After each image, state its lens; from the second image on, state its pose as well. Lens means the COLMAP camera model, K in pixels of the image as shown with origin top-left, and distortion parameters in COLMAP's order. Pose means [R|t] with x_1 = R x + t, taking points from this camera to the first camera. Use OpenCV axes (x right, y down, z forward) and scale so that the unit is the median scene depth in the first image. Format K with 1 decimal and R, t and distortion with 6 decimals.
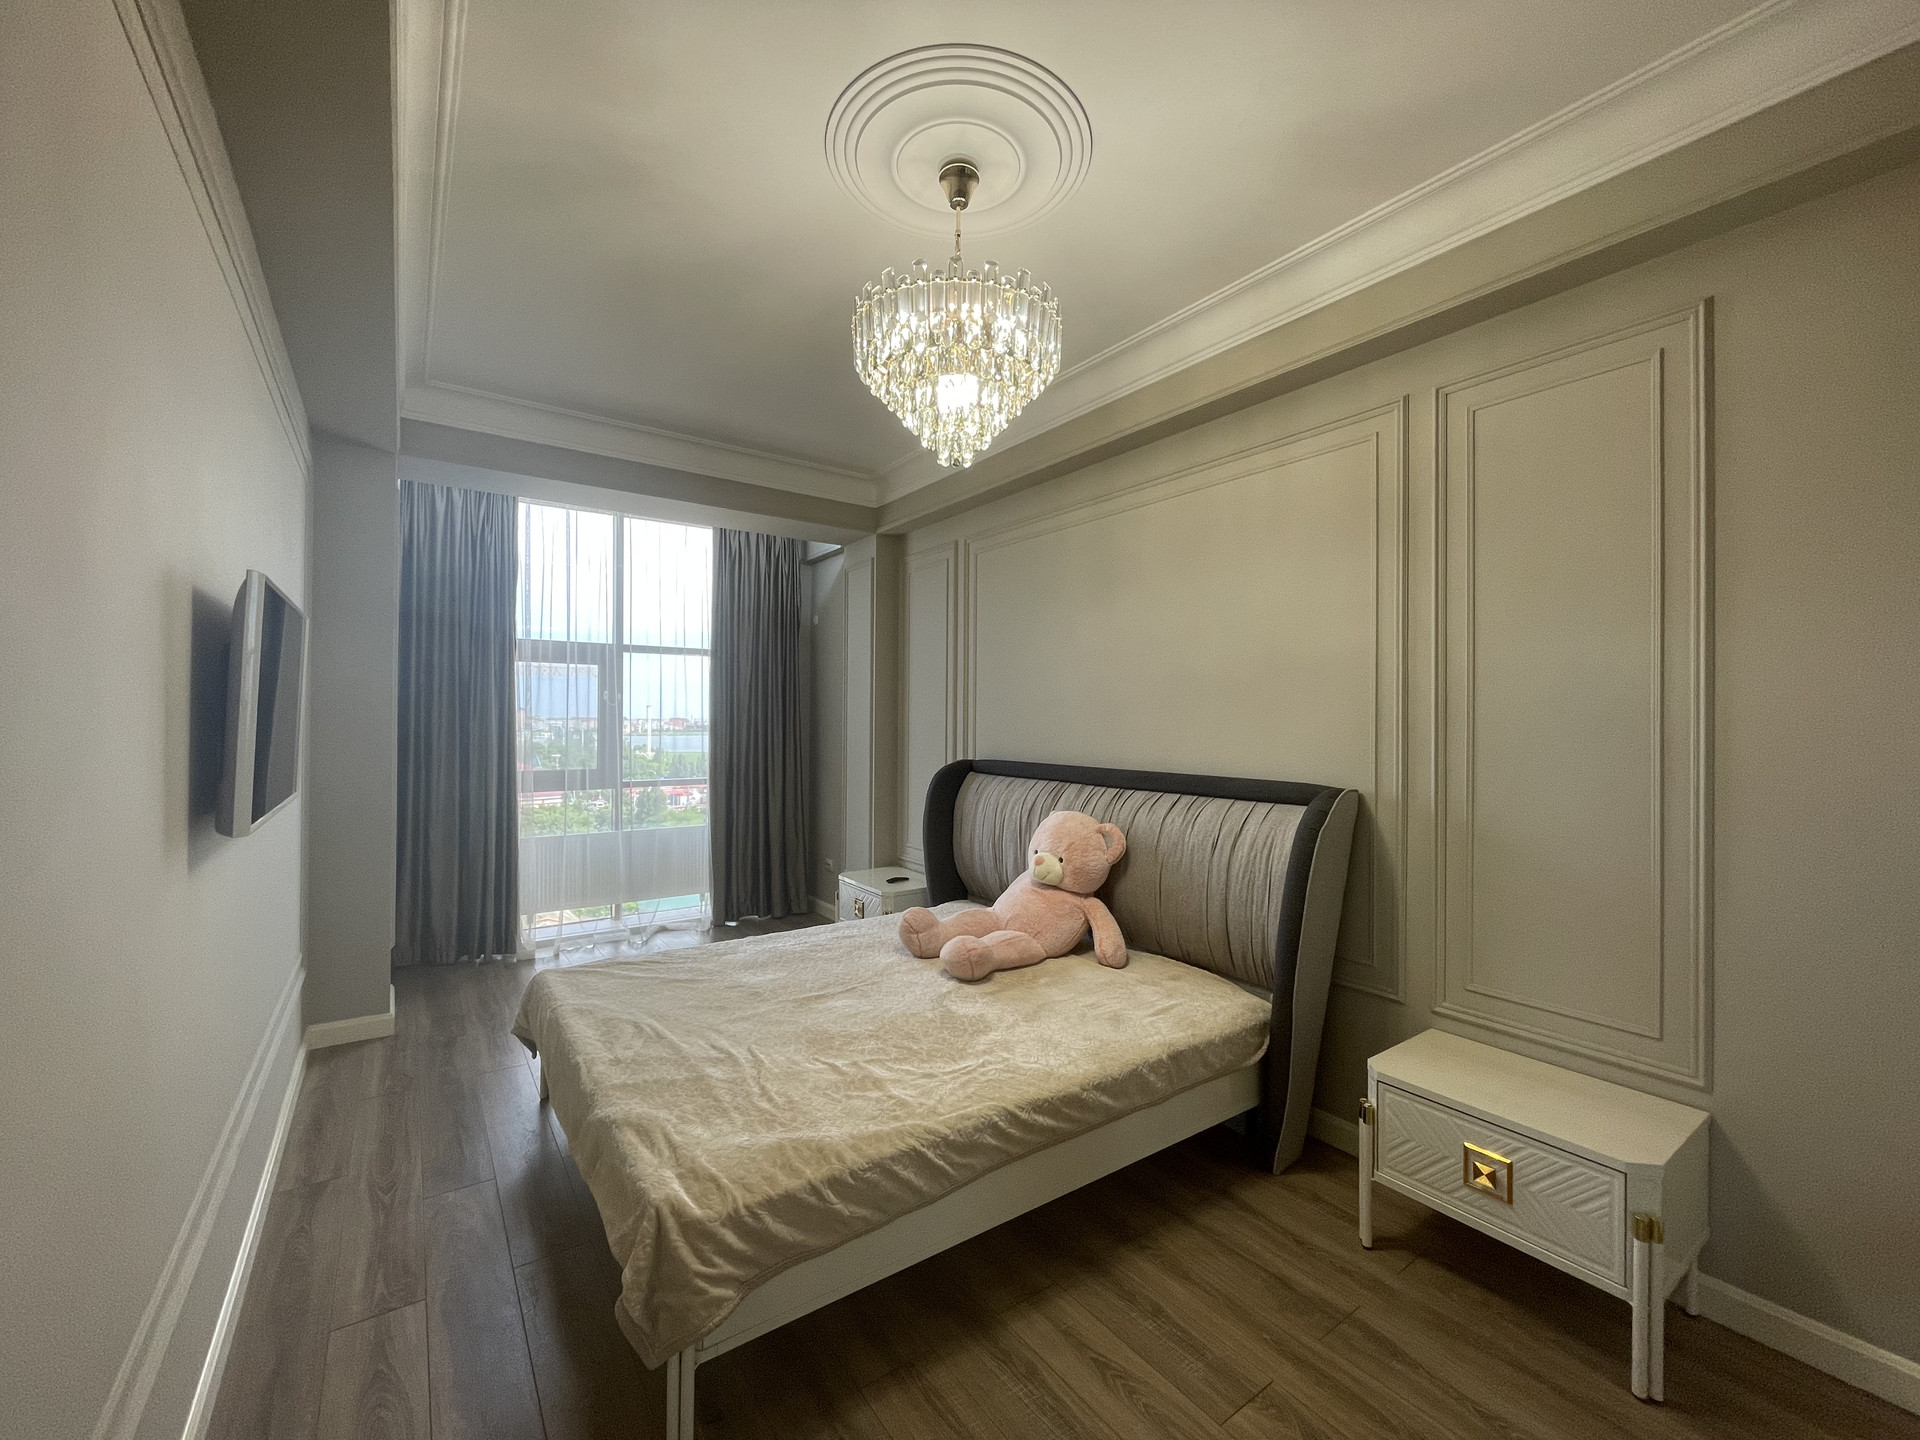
lens RADIAL K [[773.9, 0, 955.6], [0, 773.9, 712.5], [0, 0, 1]] dist [-0.001564, -0.000831]
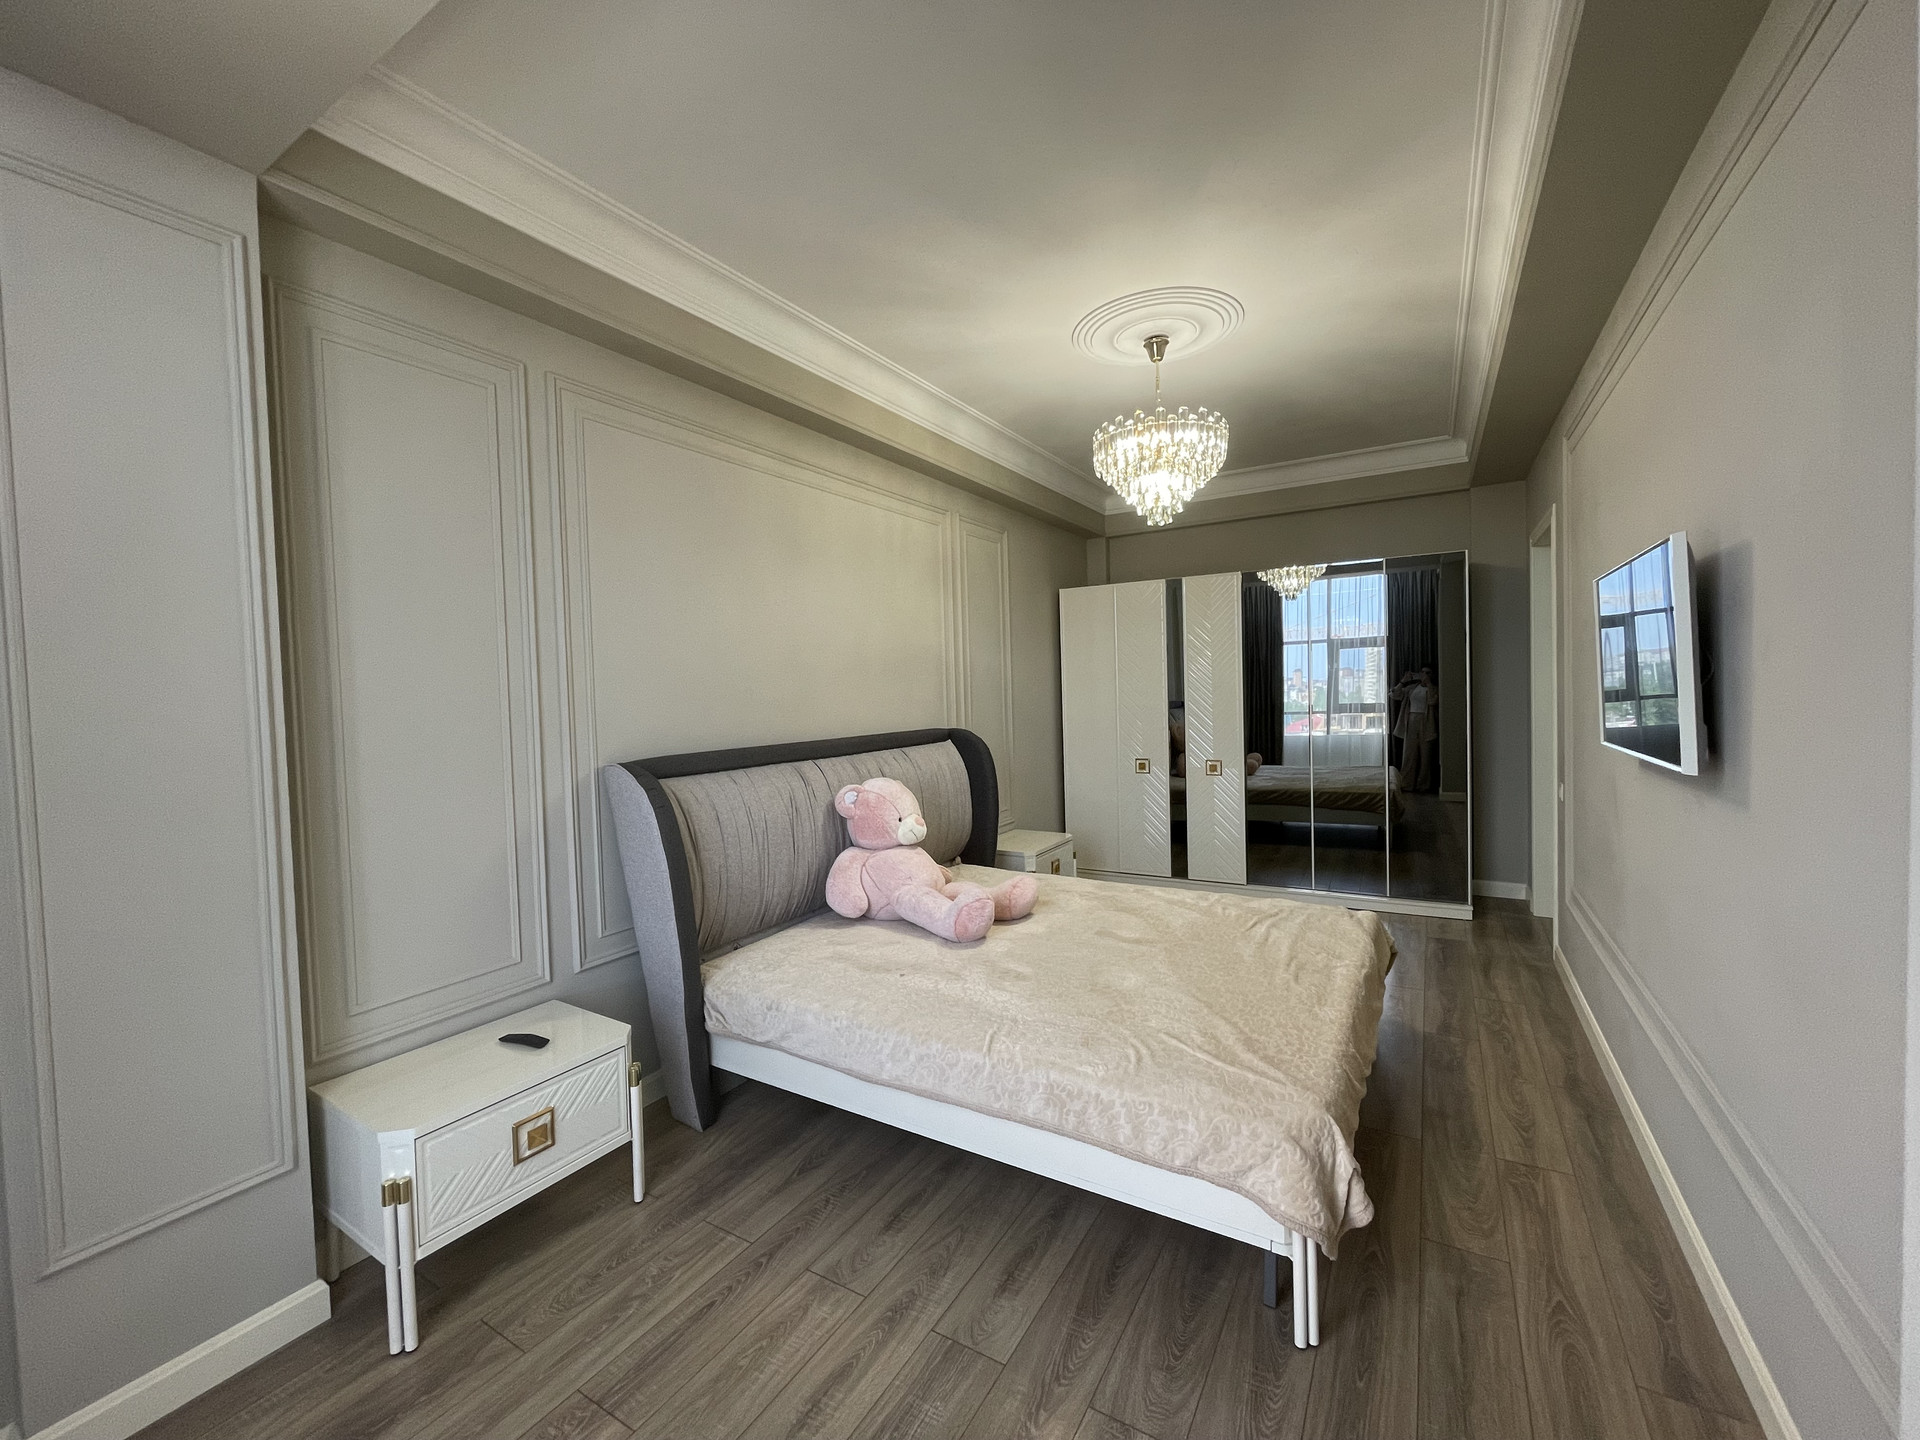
lens RADIAL K [[773.9, 0, 956.2], [0, 773.9, 721.9], [0, 0, 1]] dist [-0.001564, -0.000831]
pose [[-0.387072, -0.028105, 0.921621, -1.010833], [0.016890, 0.999151, 0.037563, 0.017686], [-0.921895, 0.030106, -0.386269, 1.546256]]
